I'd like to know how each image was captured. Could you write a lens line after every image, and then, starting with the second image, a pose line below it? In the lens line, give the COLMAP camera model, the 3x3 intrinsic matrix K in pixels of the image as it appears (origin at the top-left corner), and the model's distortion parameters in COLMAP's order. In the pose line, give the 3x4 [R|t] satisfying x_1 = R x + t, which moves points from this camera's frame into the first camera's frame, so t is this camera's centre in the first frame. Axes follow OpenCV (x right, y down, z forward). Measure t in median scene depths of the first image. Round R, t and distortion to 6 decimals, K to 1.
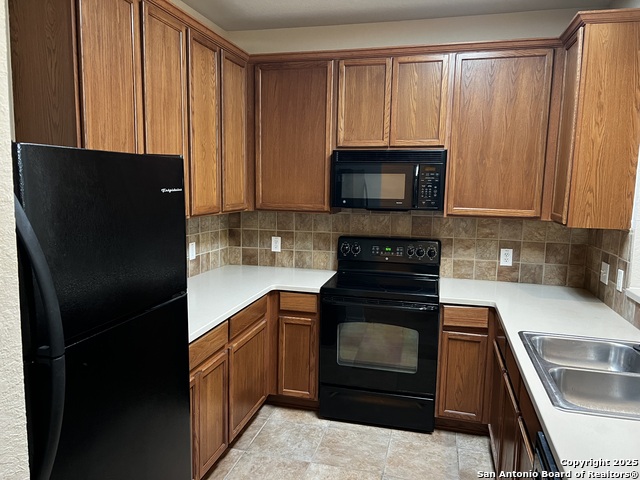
lens RADIAL K [[480.0, 0, 315.7], [0, 480.0, 244.5], [0, 0, 1]] dist [0.076844, -0.080599]
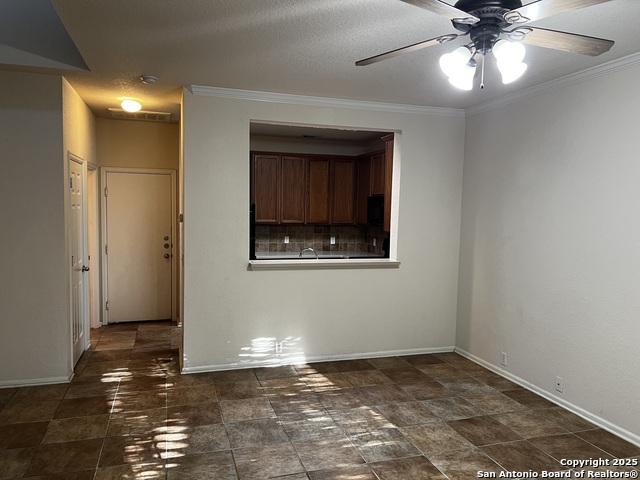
lens RADIAL K [[480.0, 0, 315.7], [0, 480.0, 244.5], [0, 0, 1]] dist [0.076844, -0.080599]
pose [[0.530162, 0.054396, -0.846150, 1.757496], [-0.119159, 0.992816, -0.010835, 0.070908], [0.839482, 0.106571, 0.532835, -0.333992]]
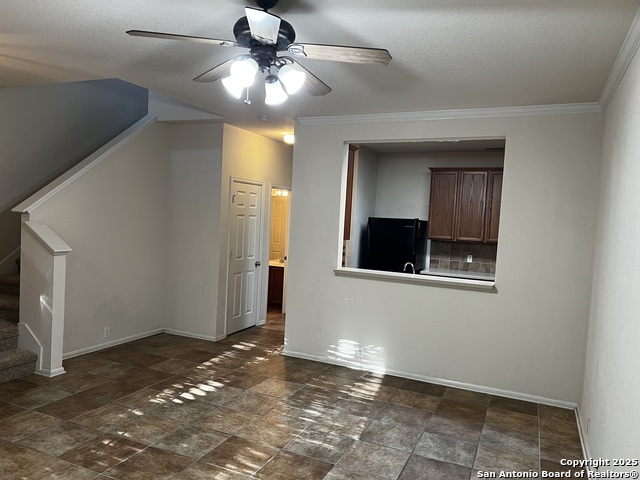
lens RADIAL K [[480.0, 0, 315.7], [0, 480.0, 244.5], [0, 0, 1]] dist [0.076844, -0.080599]
pose [[-0.169293, 0.028160, -0.985163, 2.023741], [-0.181707, 0.981564, 0.059282, -0.029057], [0.968670, 0.189048, -0.161055, 0.461548]]
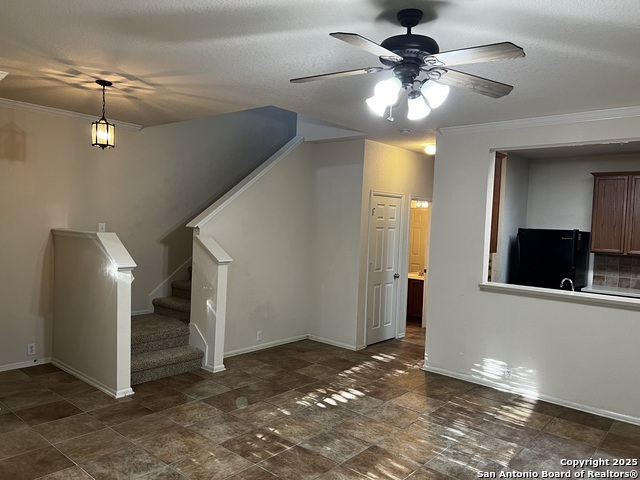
lens RADIAL K [[480.0, 0, 315.7], [0, 480.0, 244.5], [0, 0, 1]] dist [0.076844, -0.080599]
pose [[-0.439849, 0.003012, -0.898067, 2.045123], [-0.166086, 0.982472, 0.084640, -0.030460], [0.882580, 0.186385, -0.431639, 0.462605]]
